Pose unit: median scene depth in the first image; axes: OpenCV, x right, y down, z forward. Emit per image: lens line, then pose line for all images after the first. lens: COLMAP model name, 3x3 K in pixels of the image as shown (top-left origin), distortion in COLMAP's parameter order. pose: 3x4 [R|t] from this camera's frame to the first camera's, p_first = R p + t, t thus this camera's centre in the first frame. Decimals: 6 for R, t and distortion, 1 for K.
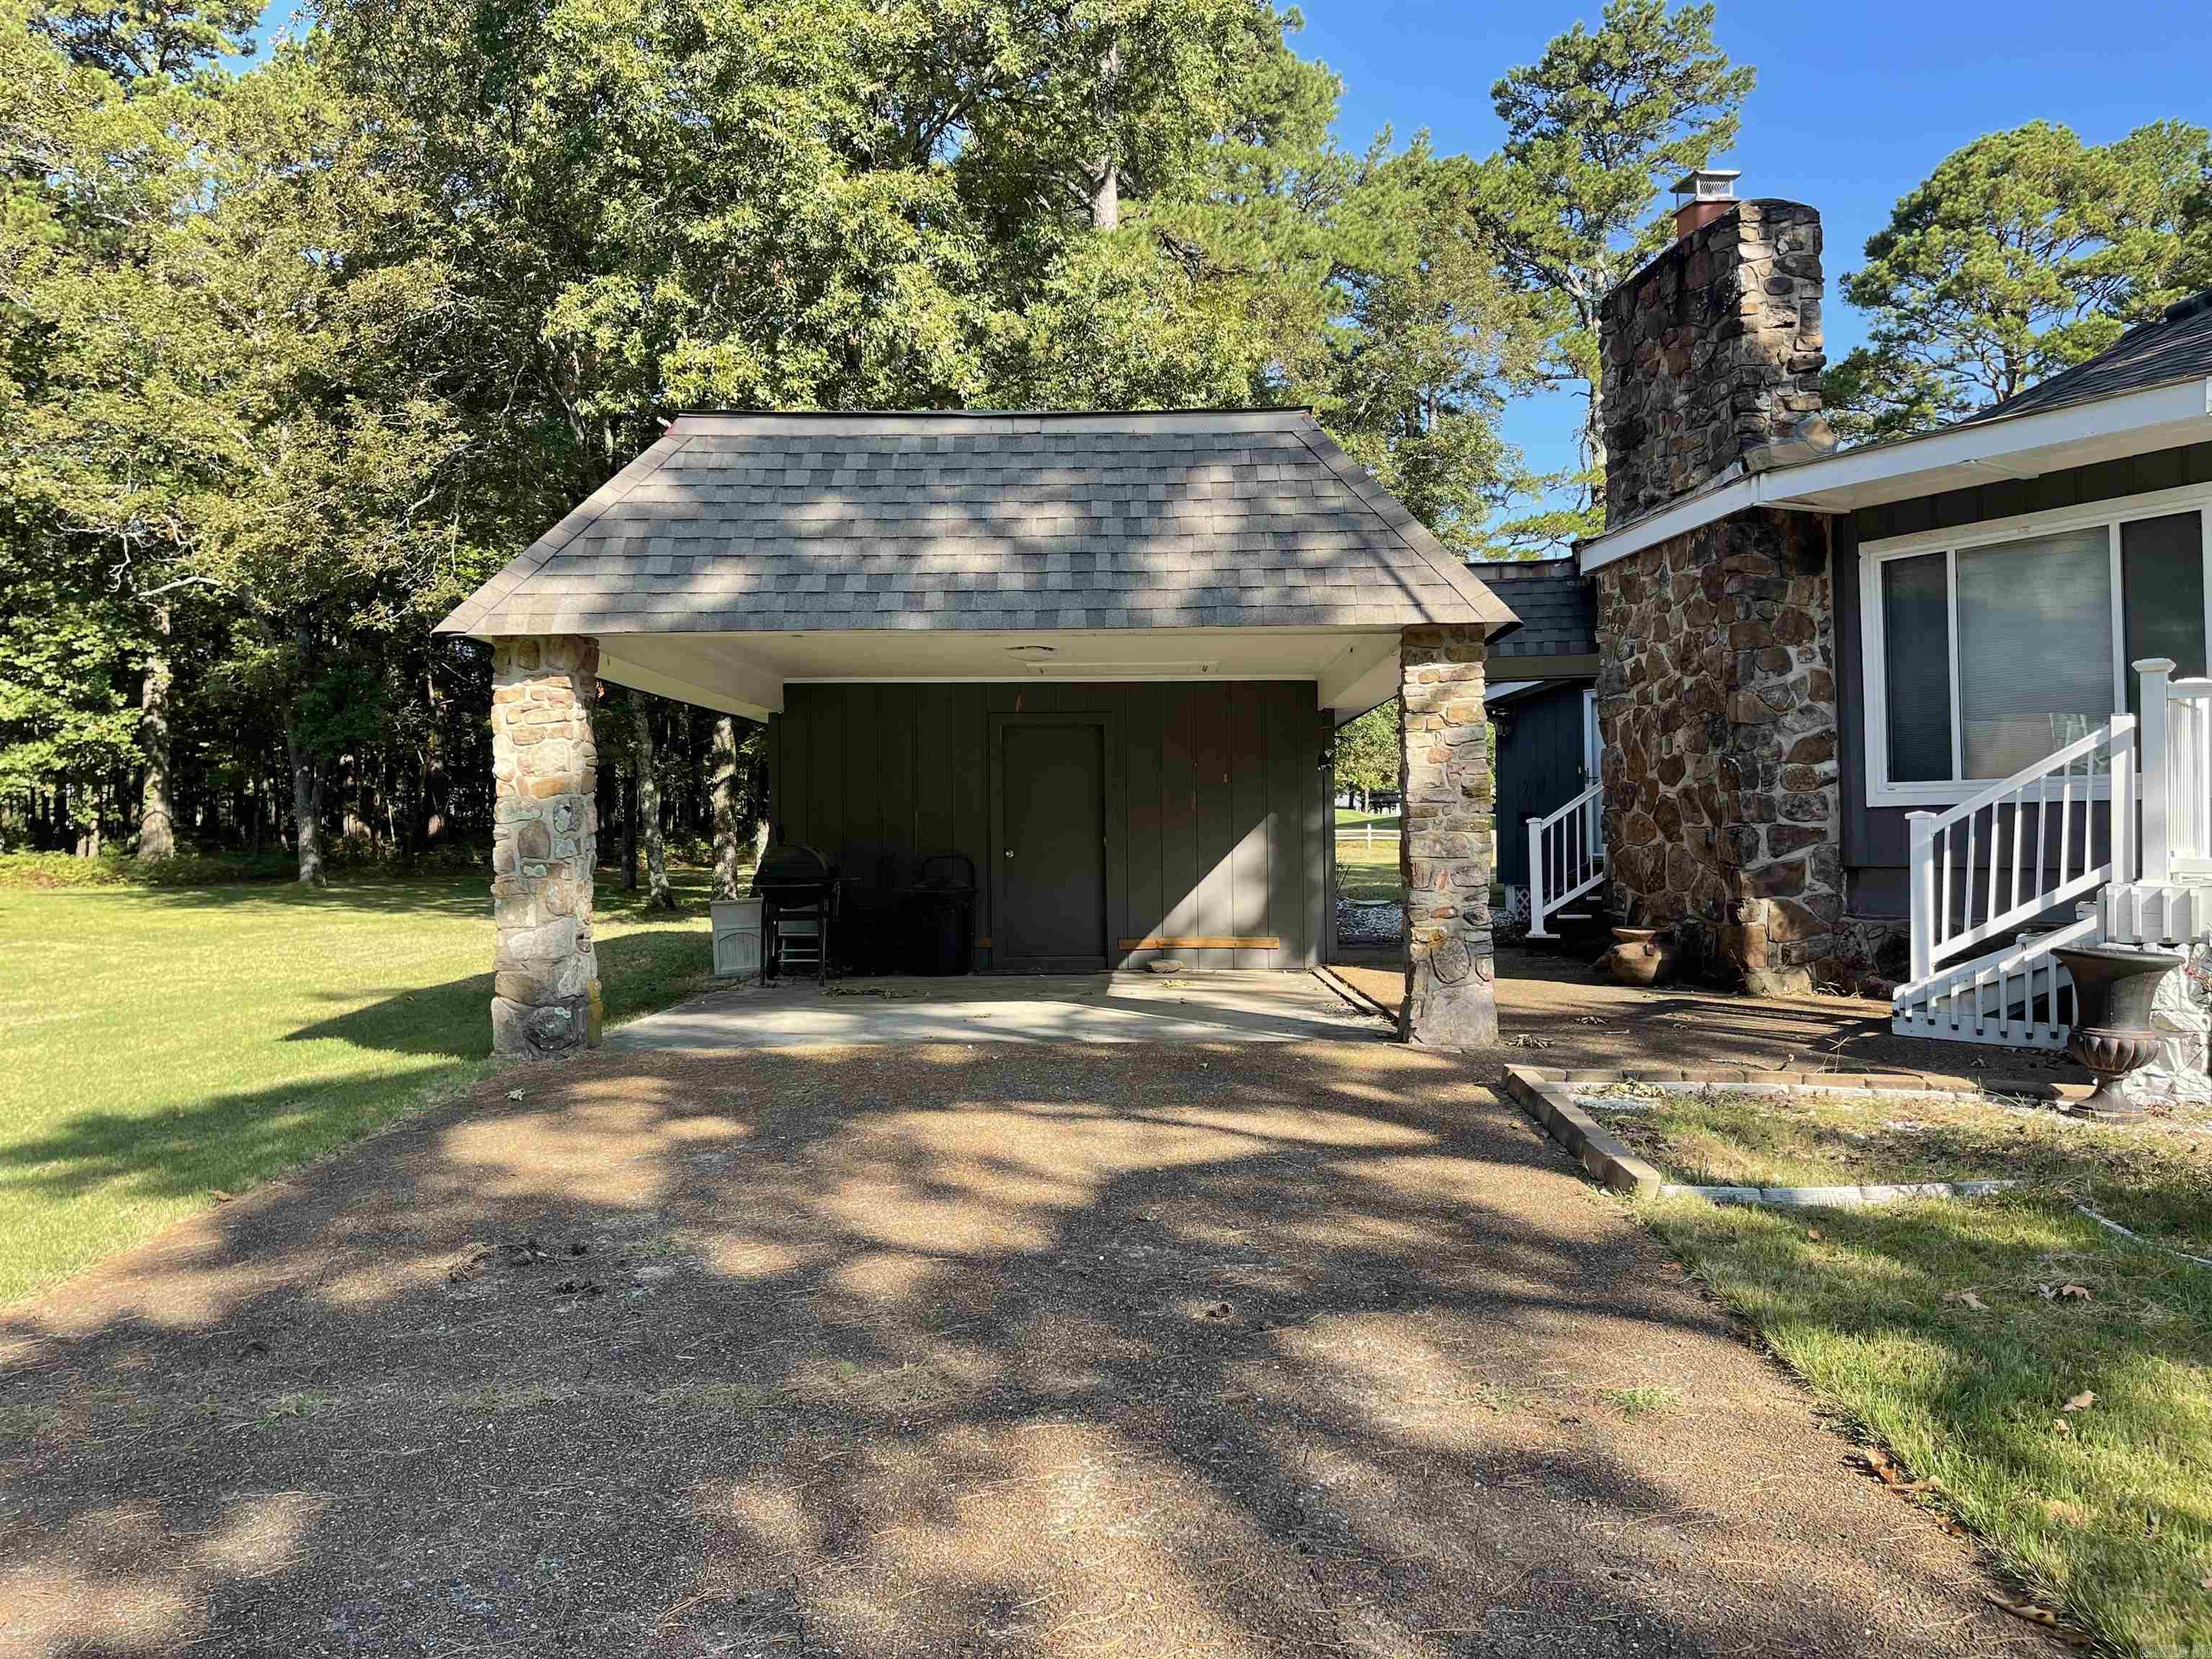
lens RADIAL K [[1673.9, 0, 1113.0], [0, 1673.9, 810.7], [0, 0, 1]] dist [0.065310, -0.077875]
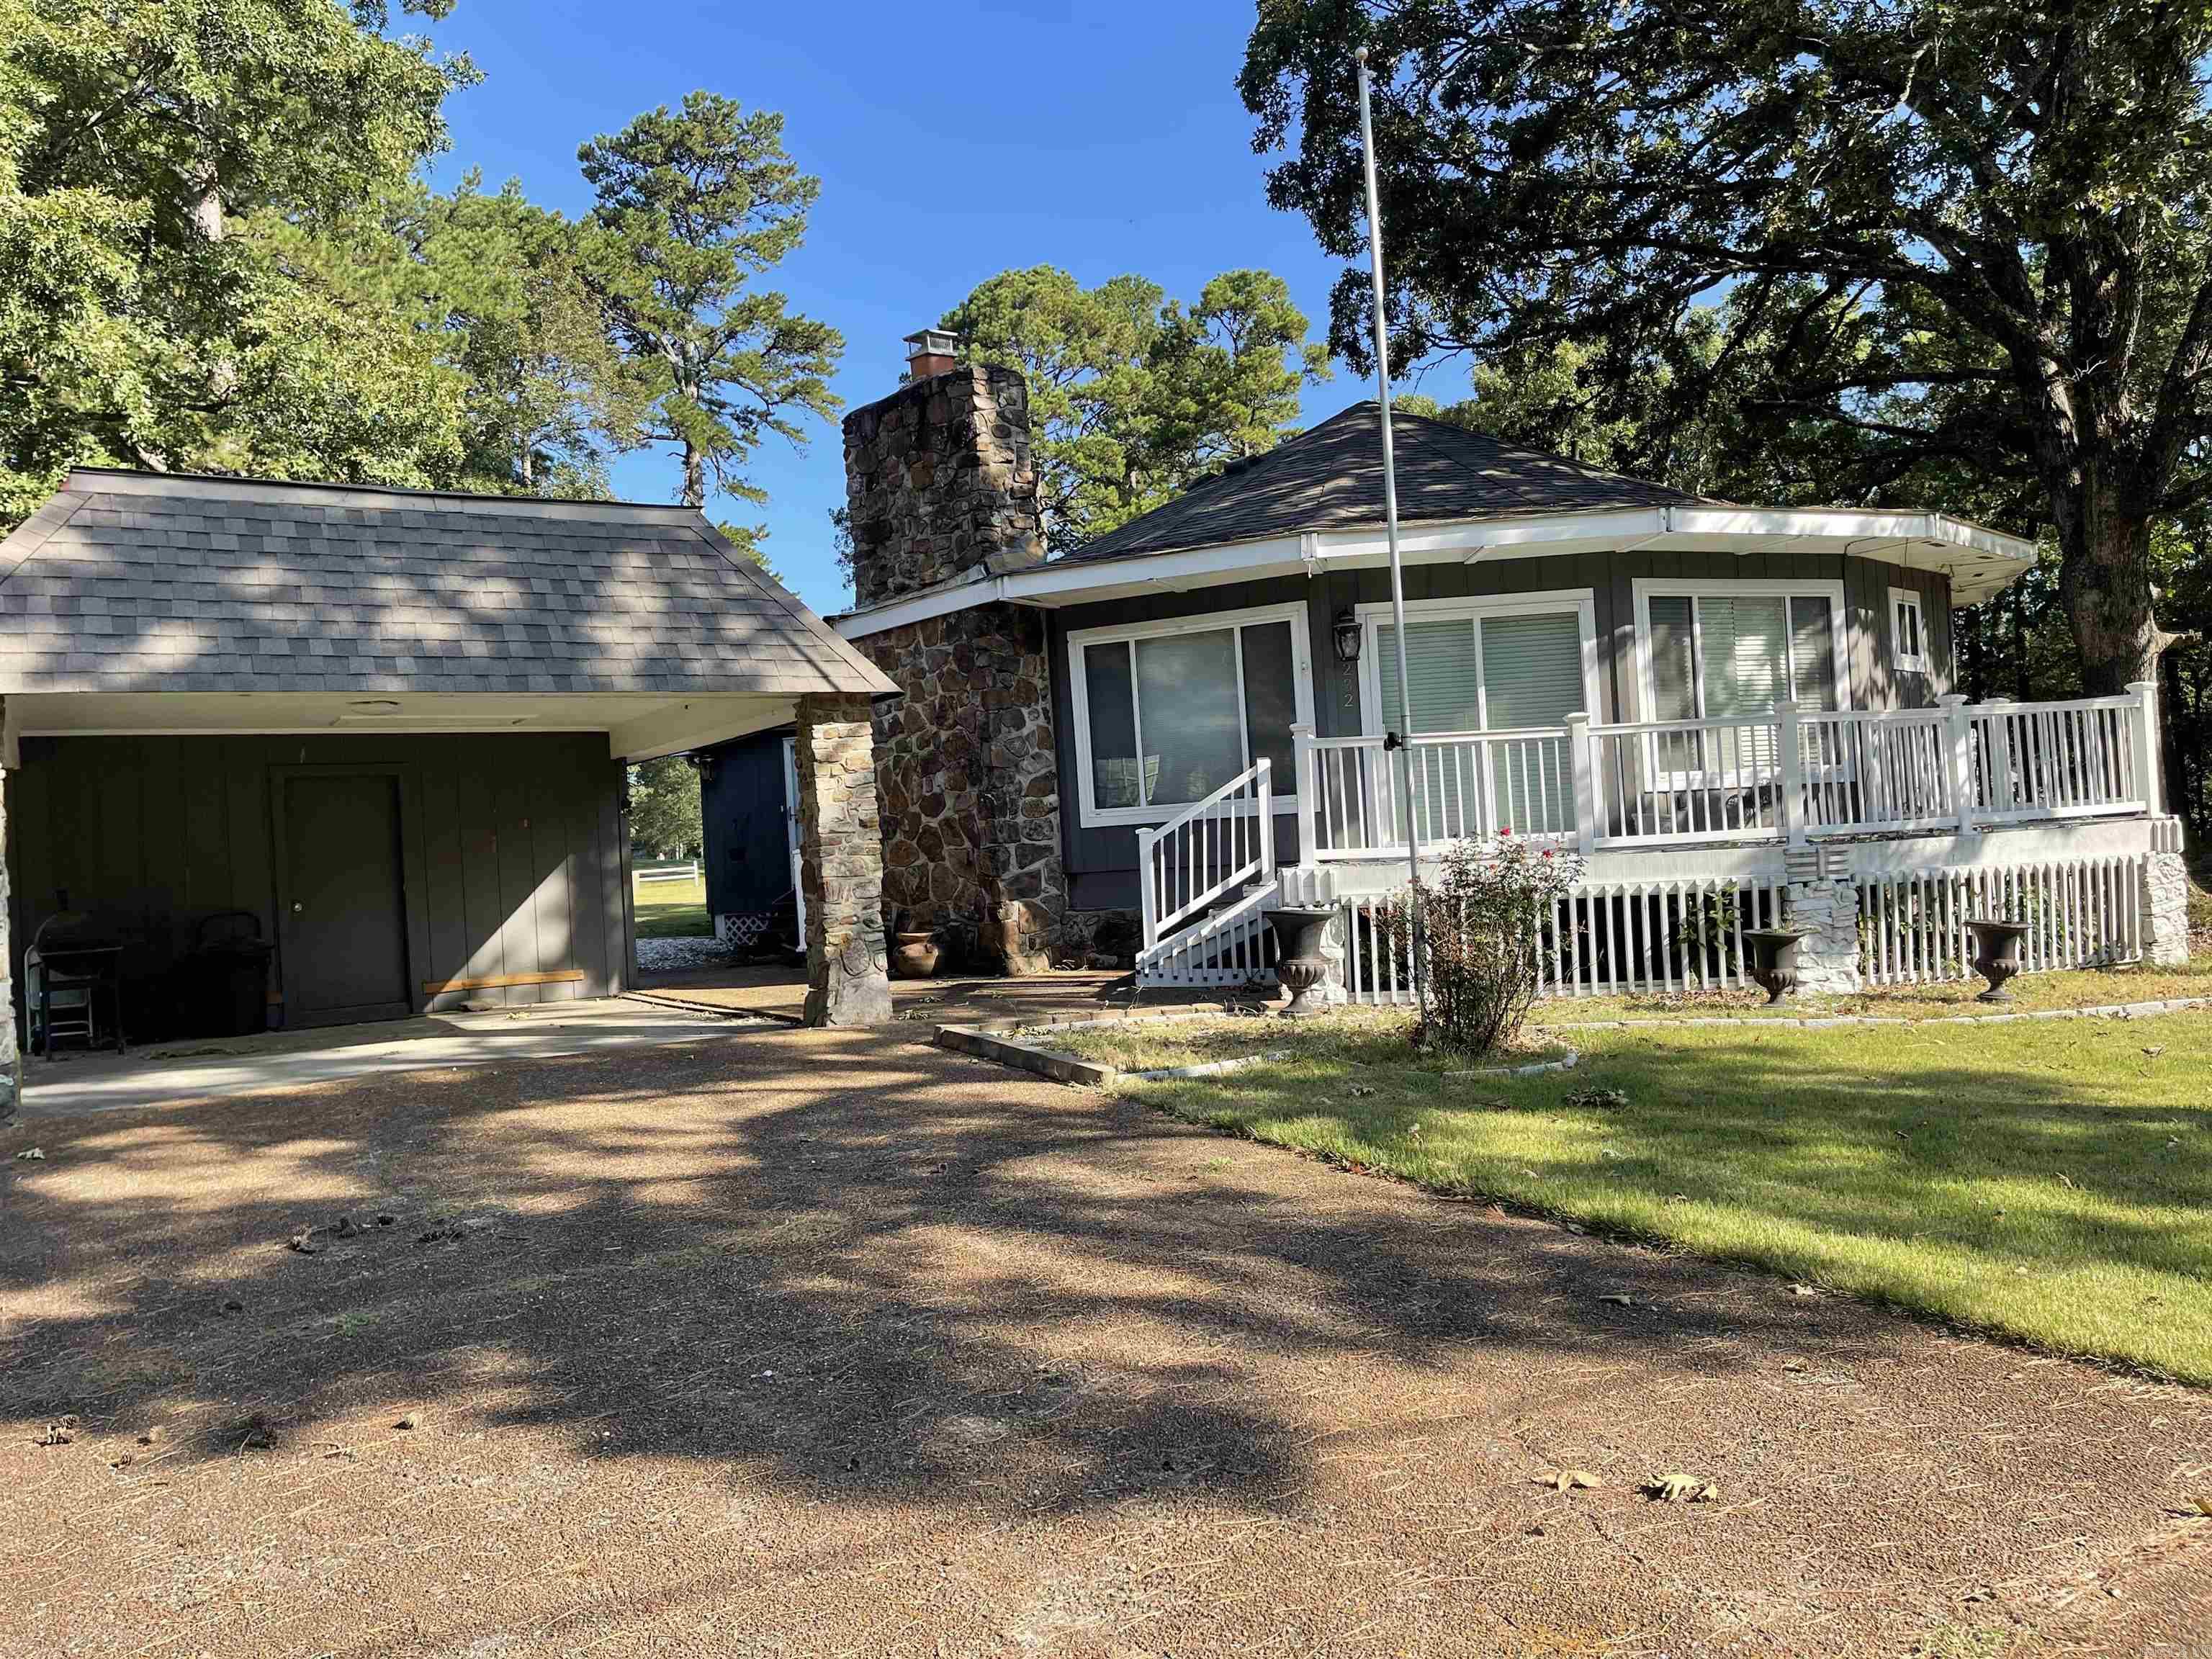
lens RADIAL K [[1673.9, 0, 1121.6], [0, 1673.9, 825.7], [0, 0, 1]] dist [0.065310, -0.077875]
pose [[0.845824, -0.033333, 0.532420, -0.228891], [0.042061, 0.999106, -0.004269, 0.003010], [-0.531801, 0.026005, 0.846470, -0.137473]]
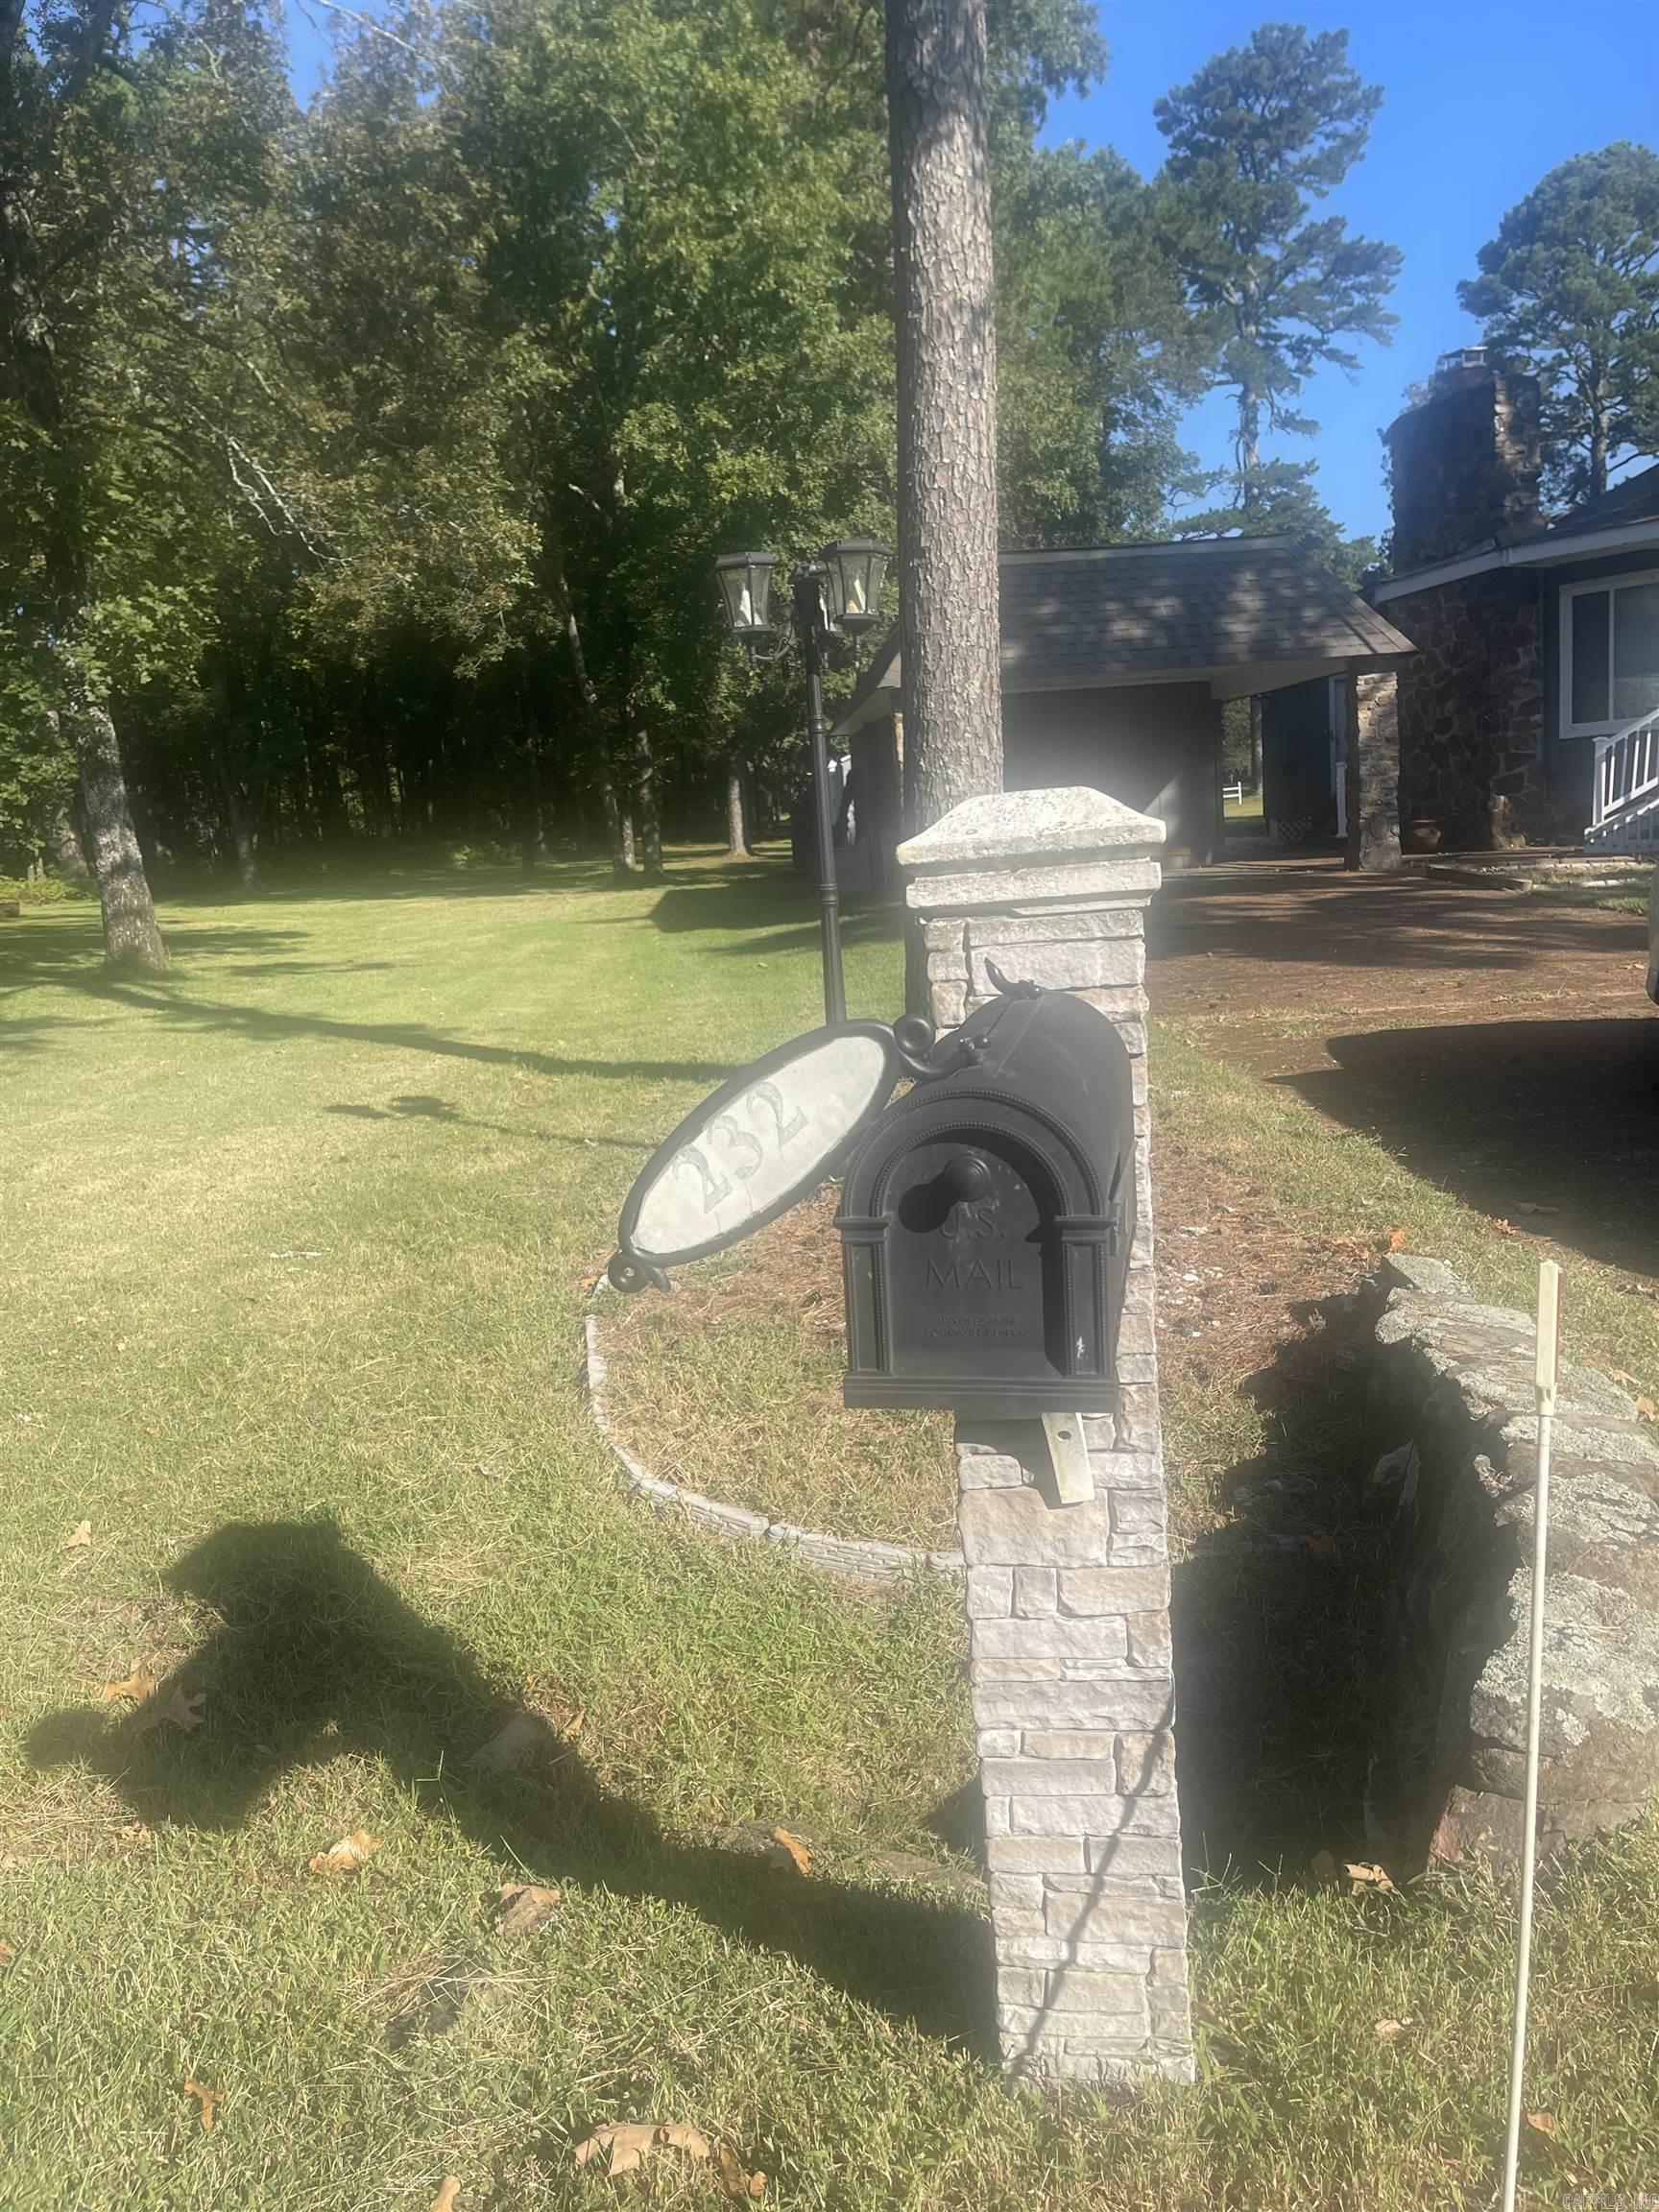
lens RADIAL K [[1673.9, 0, 847.5], [0, 1673.9, 1128.8], [0, 0, 1]] dist [0.065310, -0.077875]
pose [[0.993369, -0.076493, 0.085832, -0.480341], [0.058948, 0.979822, 0.190984, 0.015629], [-0.098709, -0.184658, 0.977833, -0.742243]]
